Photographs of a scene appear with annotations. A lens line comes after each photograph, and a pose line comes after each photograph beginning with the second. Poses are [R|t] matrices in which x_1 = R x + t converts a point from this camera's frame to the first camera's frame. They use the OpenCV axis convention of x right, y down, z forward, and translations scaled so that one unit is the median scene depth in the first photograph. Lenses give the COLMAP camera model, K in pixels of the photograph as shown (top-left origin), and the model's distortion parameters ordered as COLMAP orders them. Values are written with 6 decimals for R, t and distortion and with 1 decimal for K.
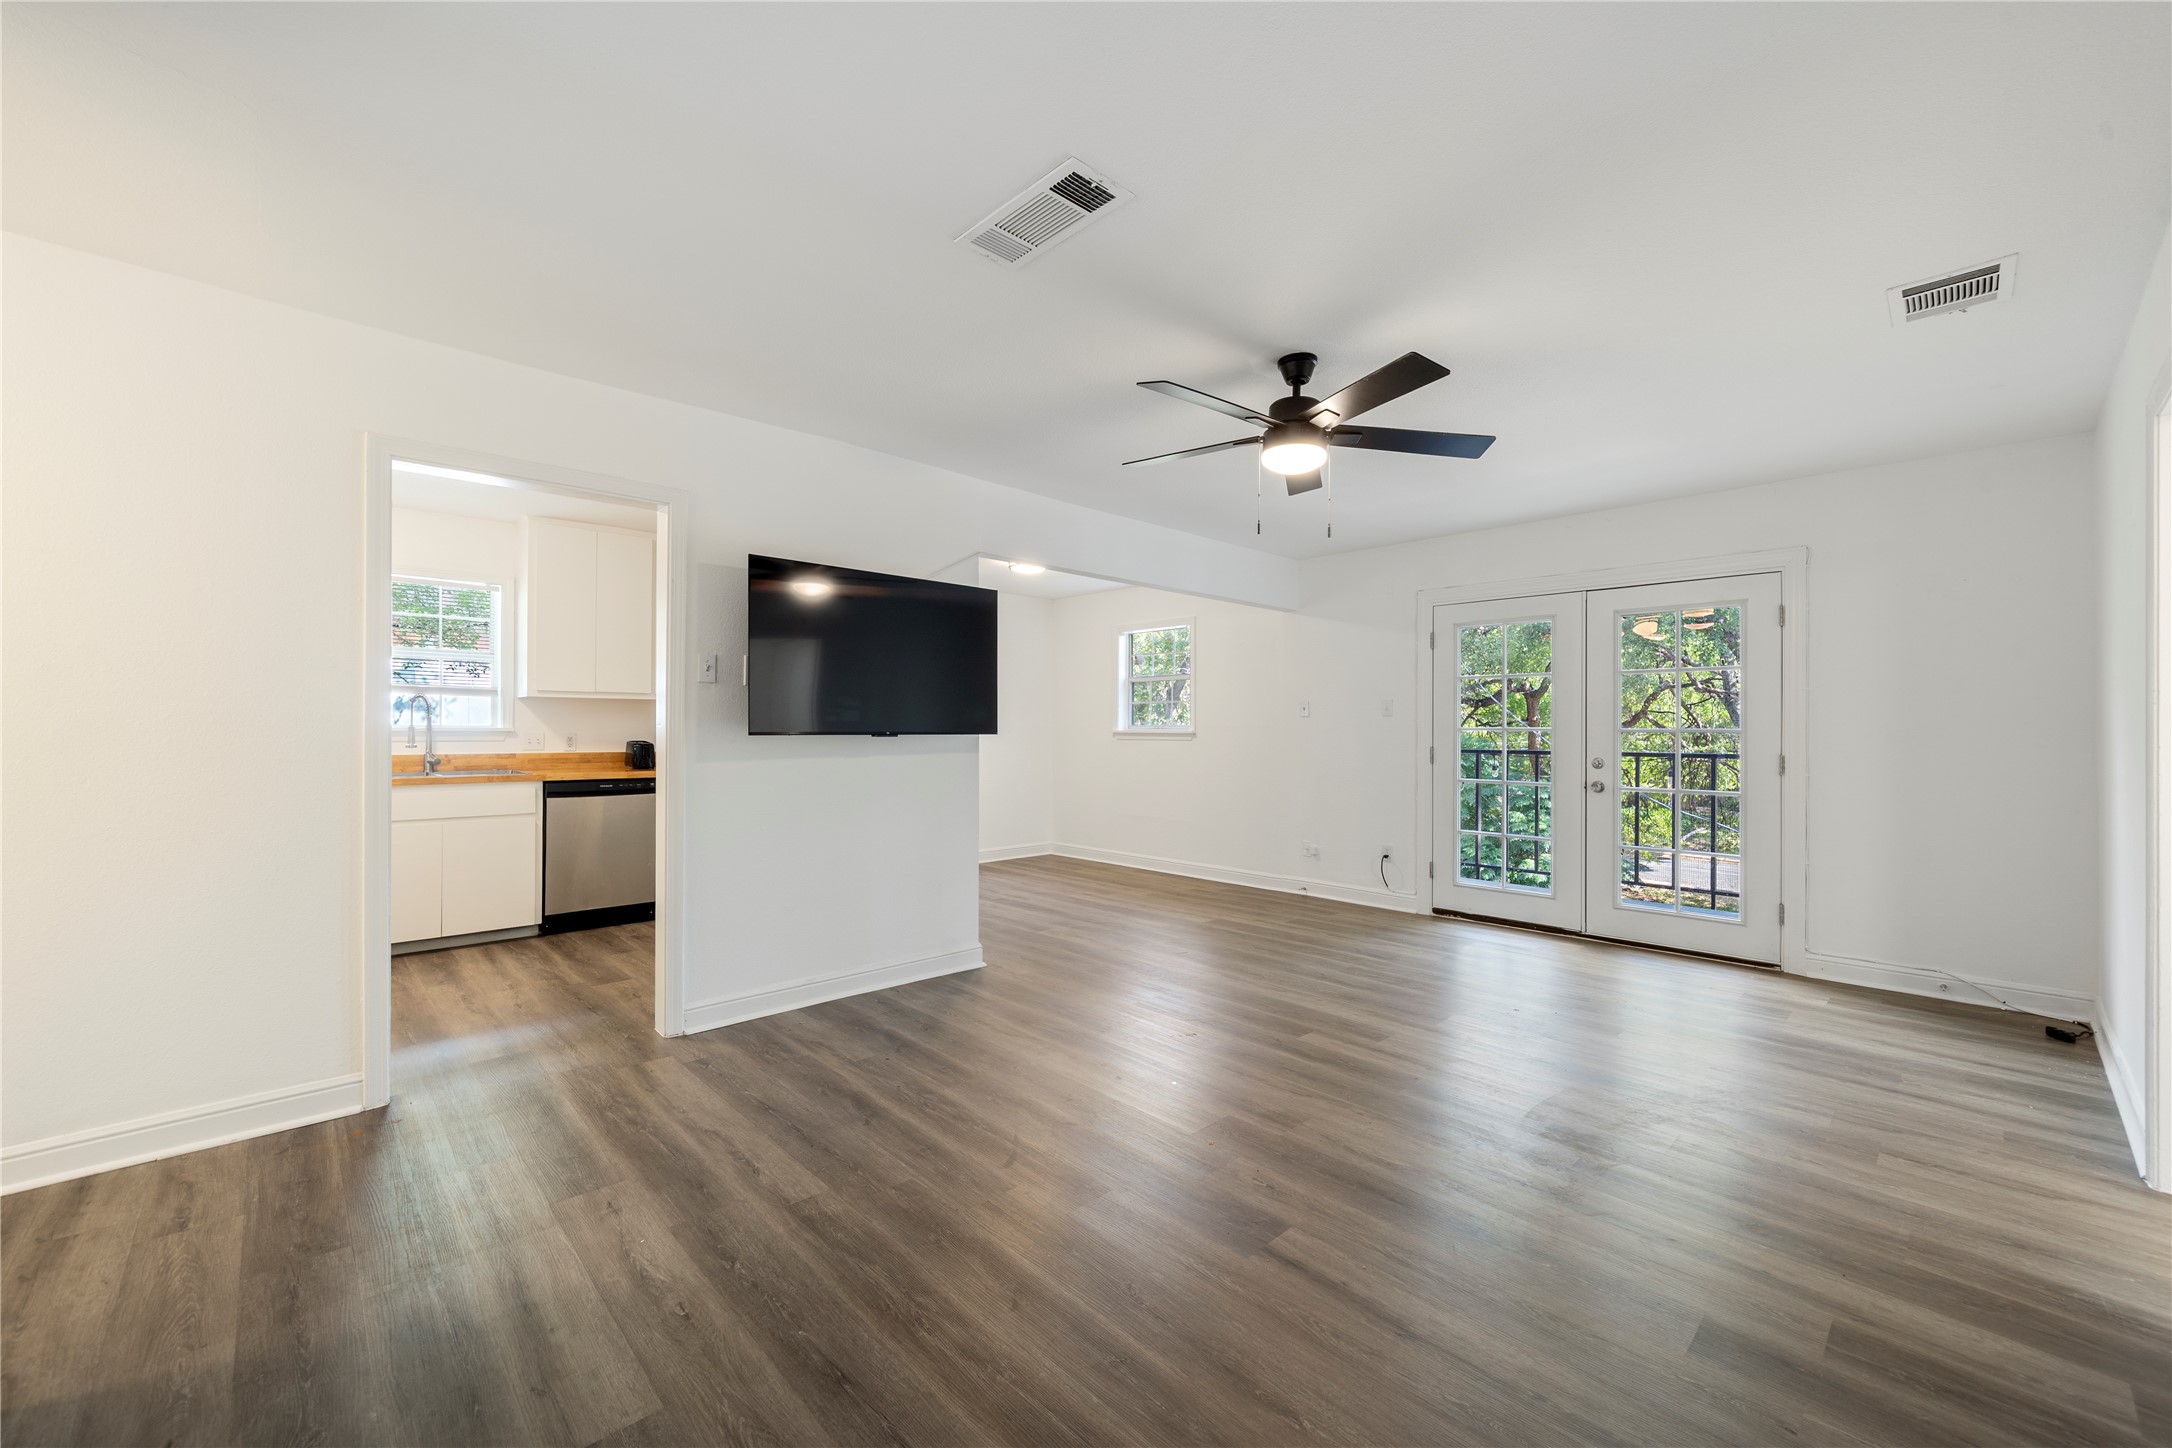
lens RADIAL K [[861.6, 0, 1091.9], [0, 861.6, 725.6], [0, 0, 1]] dist [-0.001424, 0.001285]
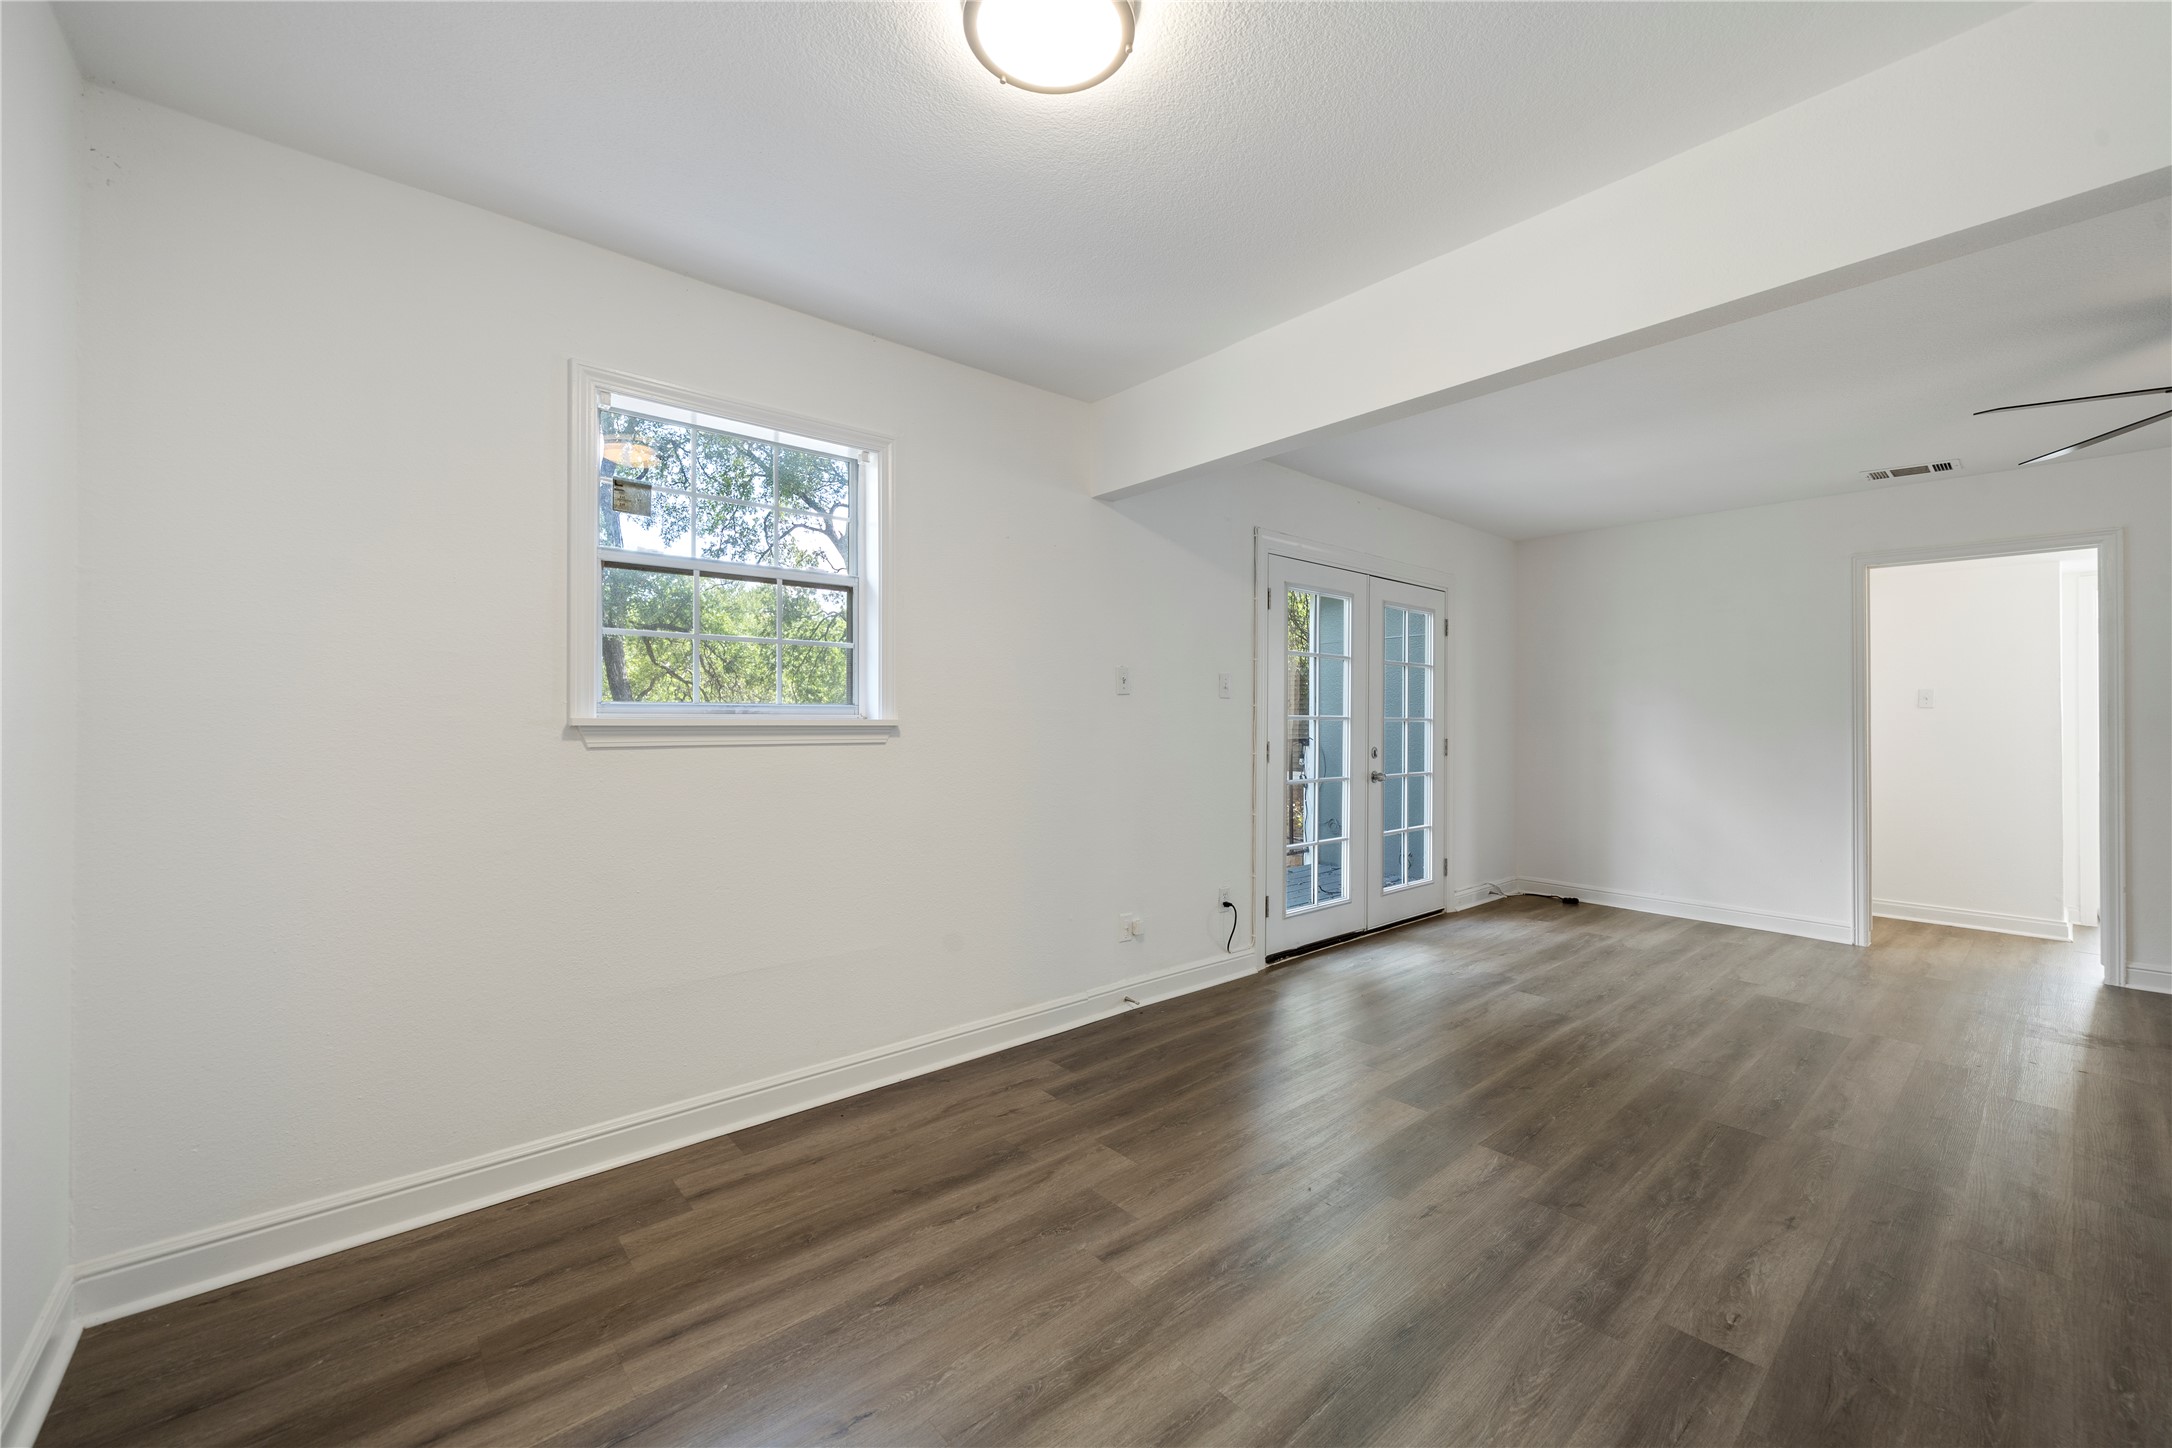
lens RADIAL K [[861.6, 0, 1091.9], [0, 861.6, 725.6], [0, 0, 1]] dist [-0.001424, 0.001285]
pose [[0.048849, -0.014201, 0.998705, -0.455056], [-0.008904, 0.999853, 0.014653, 0.001950], [-0.998767, -0.009608, 0.048715, 1.429842]]
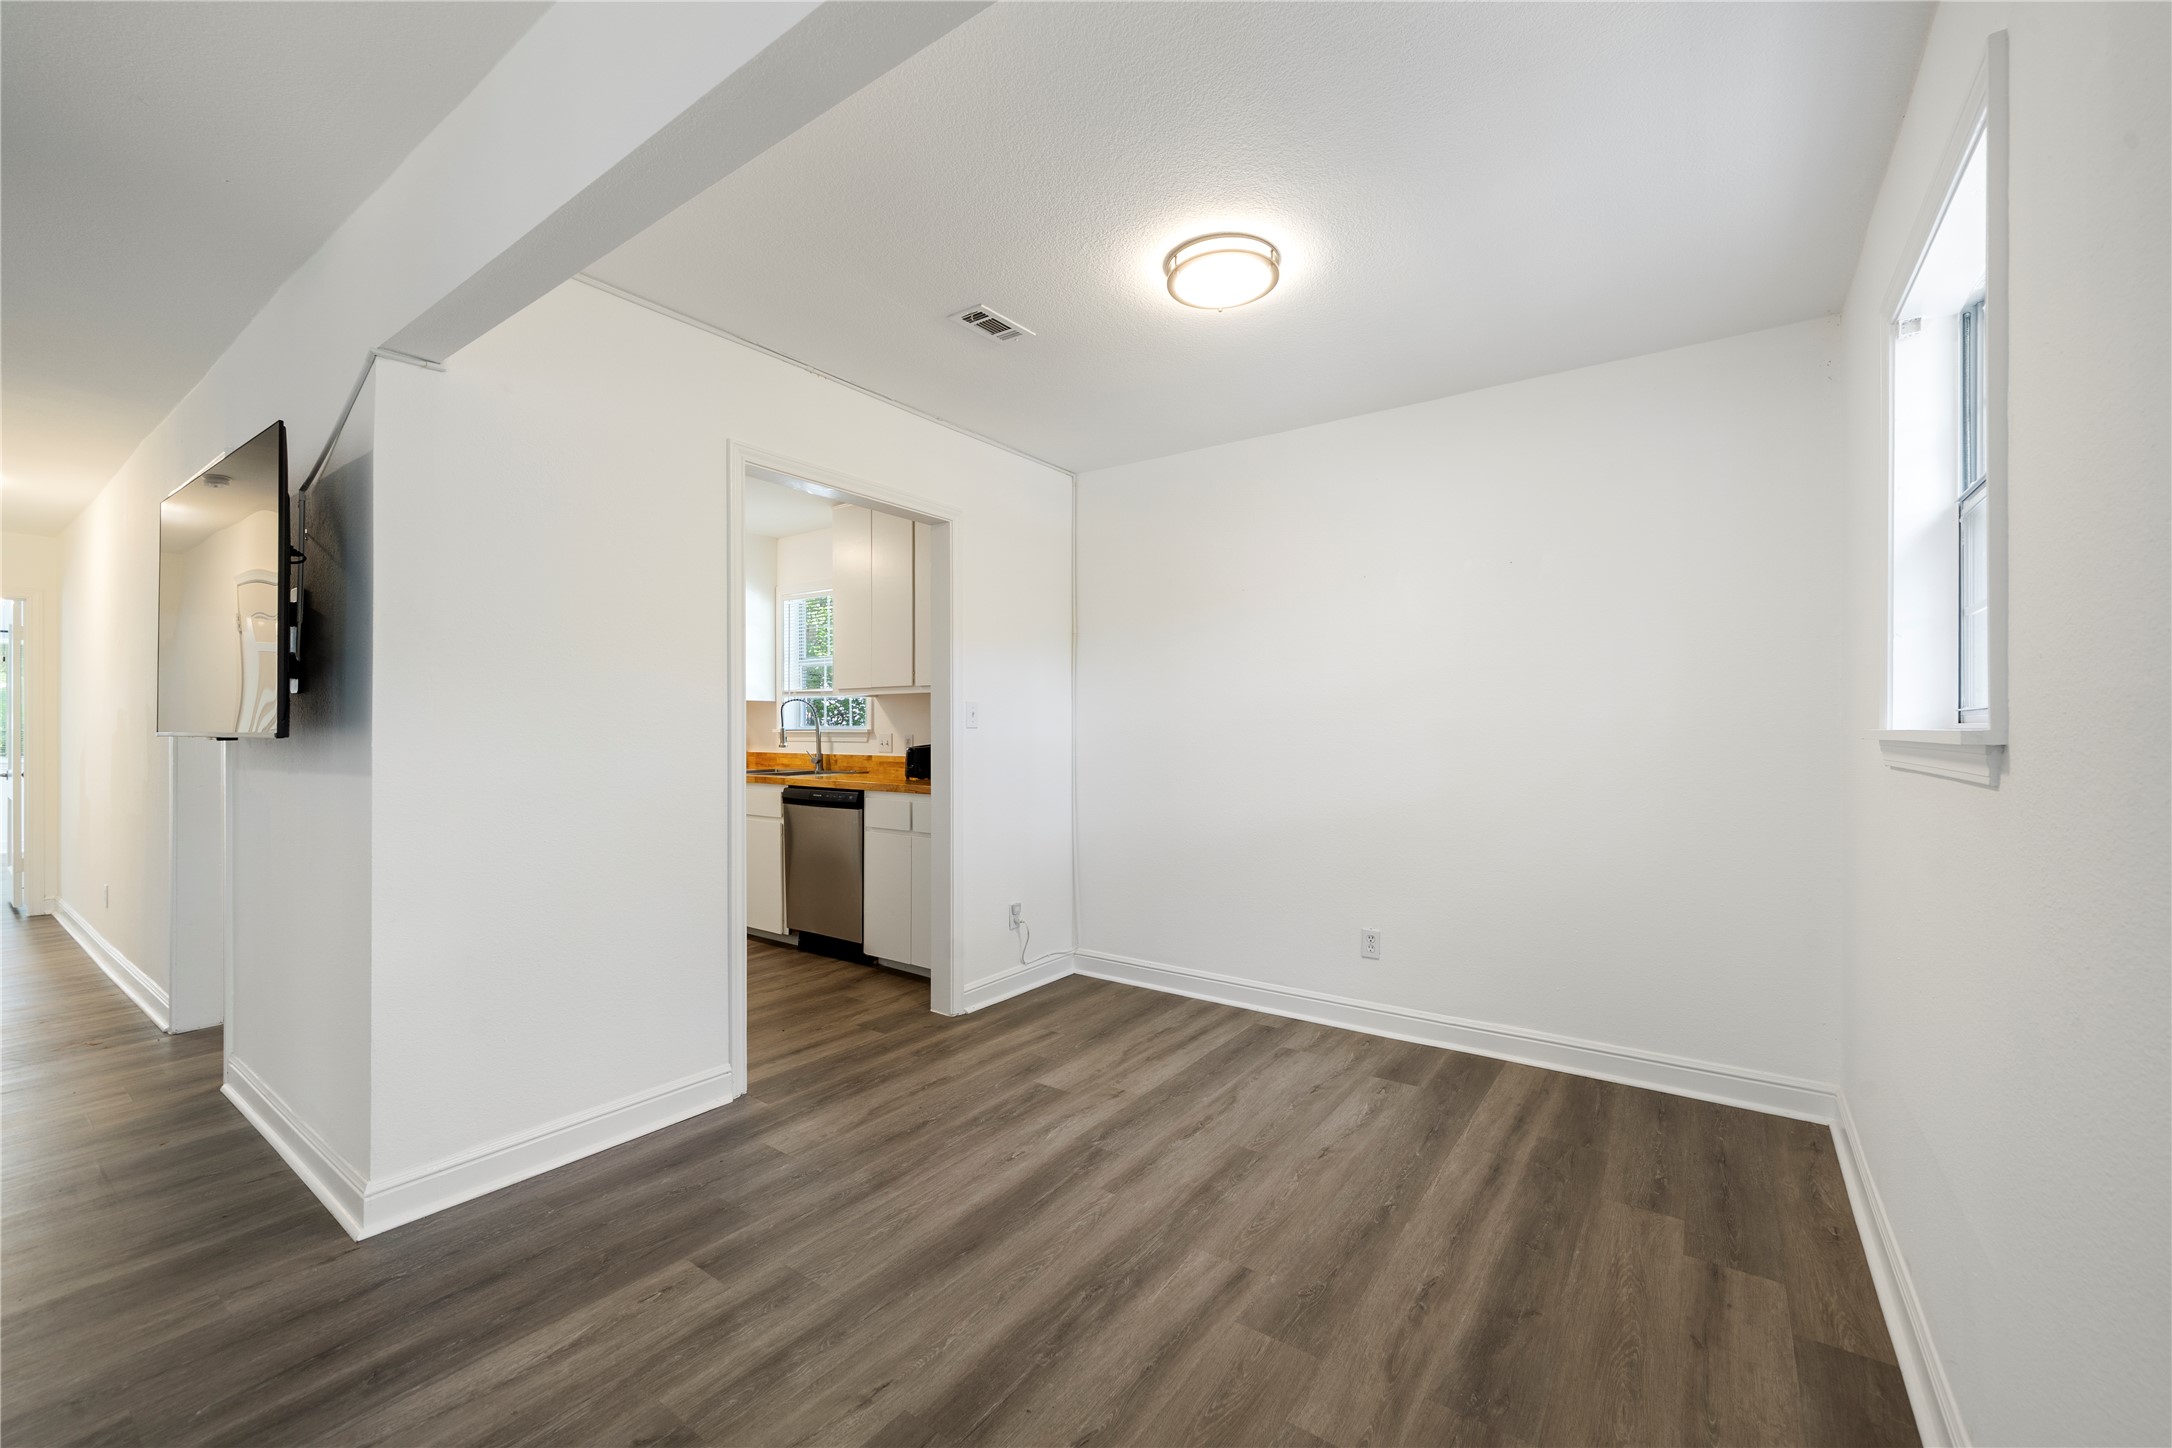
lens RADIAL K [[861.6, 0, 1091.9], [0, 861.6, 725.6], [0, 0, 1]] dist [-0.001424, 0.001285]
pose [[0.181056, -0.014122, -0.983371, 0.401632], [0.006794, 0.999891, -0.013109, 0.008388], [0.983449, -0.004308, 0.181132, 1.287757]]
